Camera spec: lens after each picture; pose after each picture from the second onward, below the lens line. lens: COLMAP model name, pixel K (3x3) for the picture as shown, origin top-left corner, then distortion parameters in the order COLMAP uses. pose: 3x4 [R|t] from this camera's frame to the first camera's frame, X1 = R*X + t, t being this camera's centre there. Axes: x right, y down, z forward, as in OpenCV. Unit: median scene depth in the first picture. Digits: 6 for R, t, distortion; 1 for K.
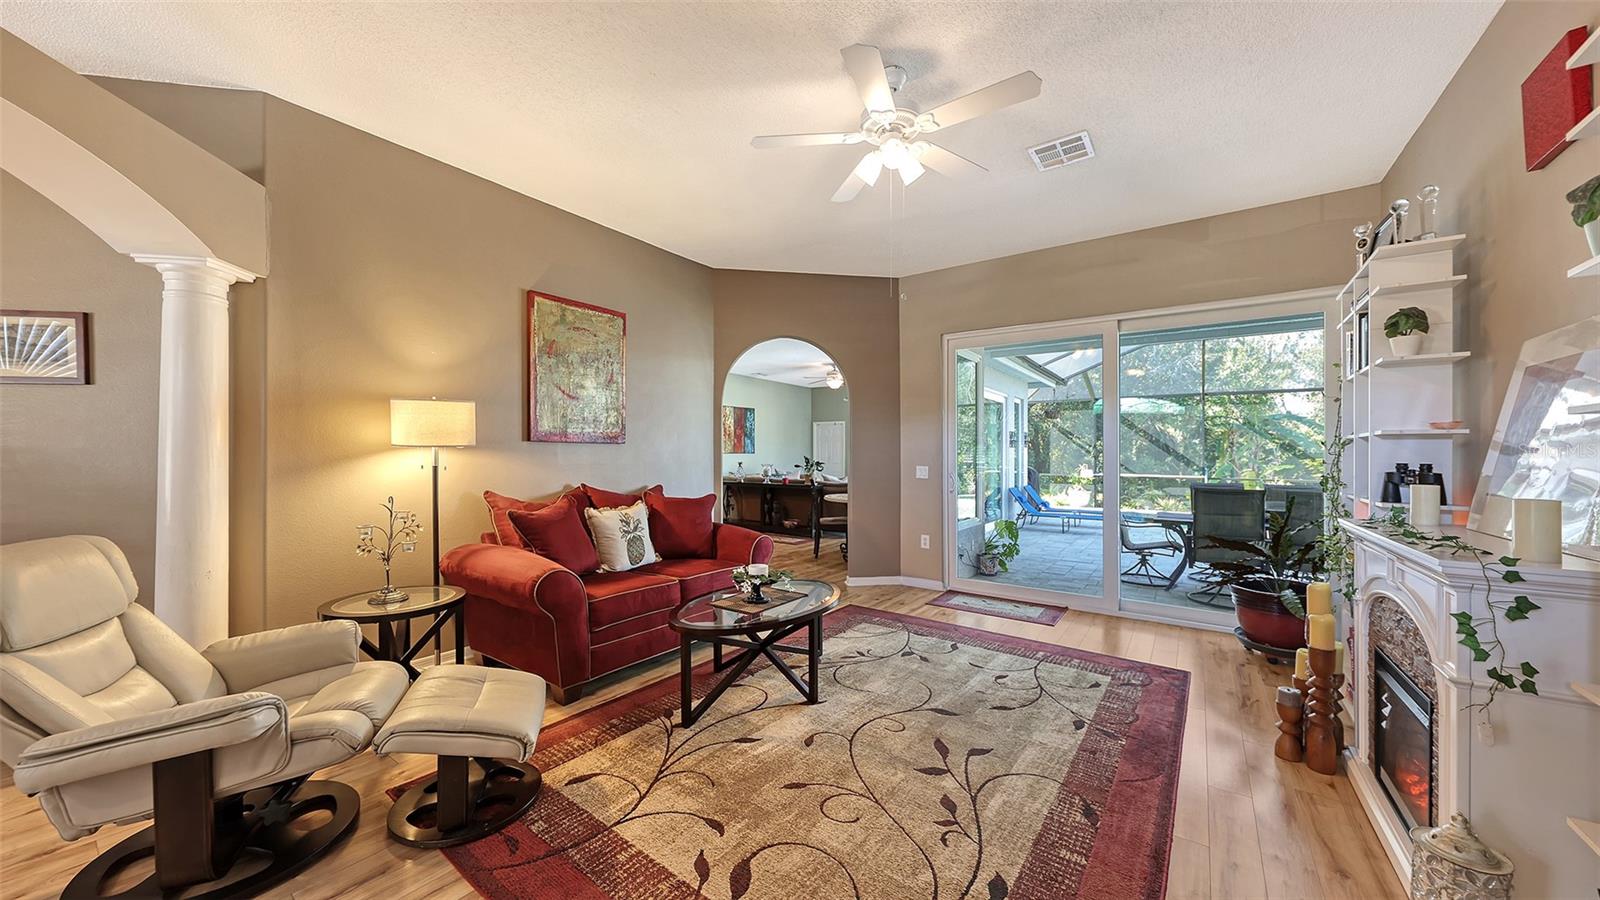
lens RADIAL K [[549.6, 0, 794.8], [0, 549.6, 453.2], [0, 0, 1]] dist [-0.002342, -0.000100]
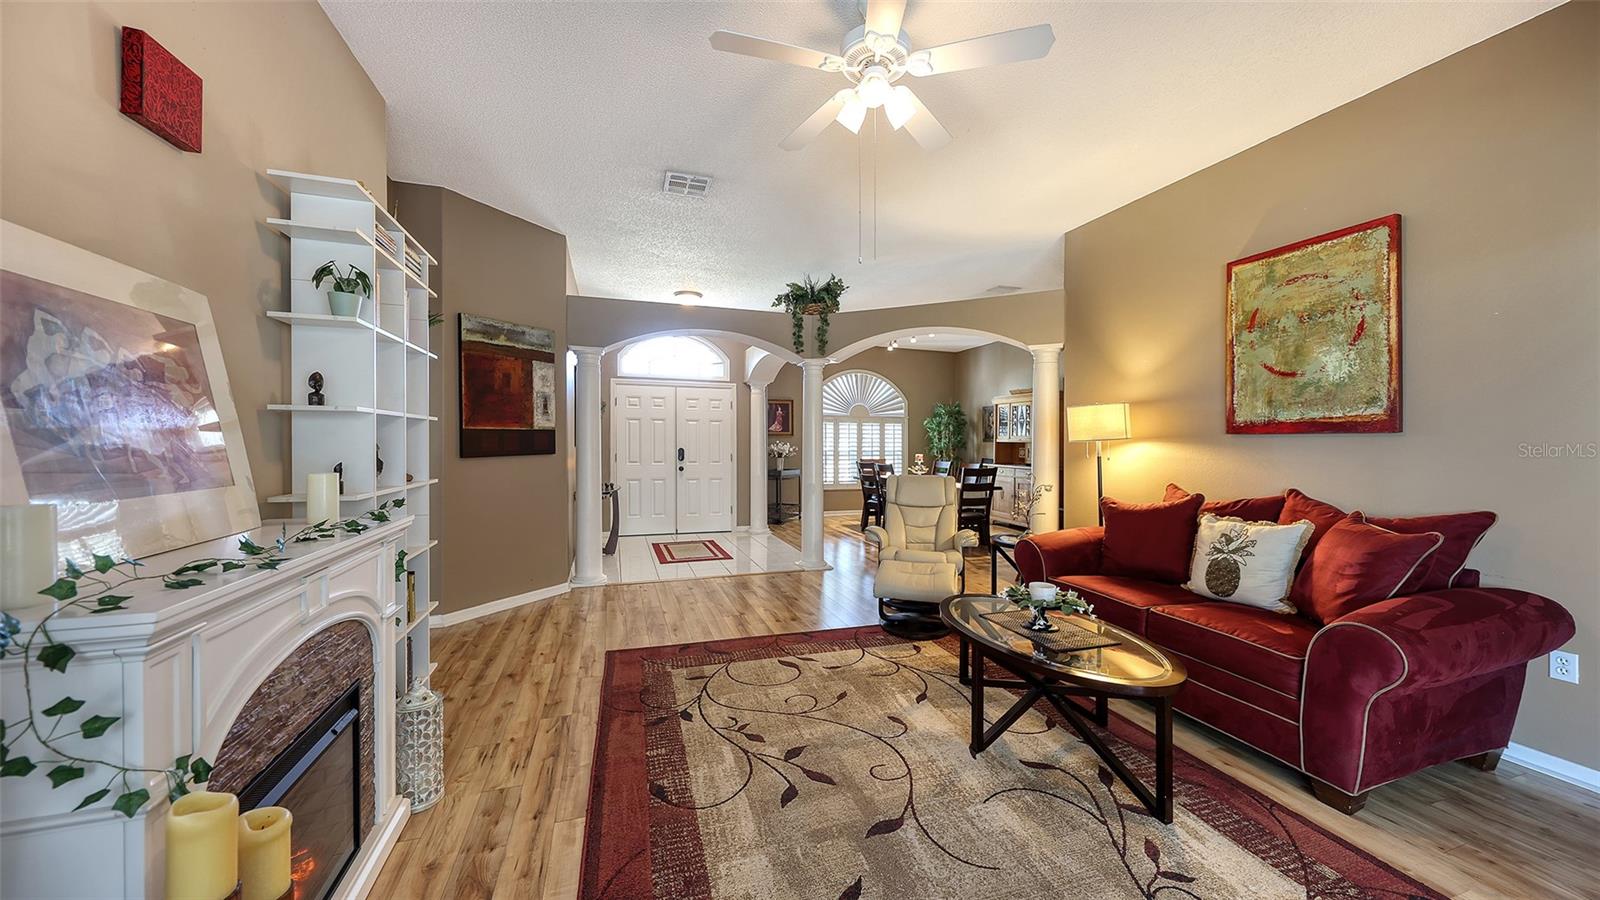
lens RADIAL K [[549.6, 0, 800.1], [0, 549.6, 443.5], [0, 0, 1]] dist [-0.002342, -0.000100]
pose [[-0.578190, -0.006378, -0.815877, 1.121863], [-0.007260, 0.999970, -0.002671, 0.004391], [0.815870, 0.004379, -0.578219, 1.652600]]
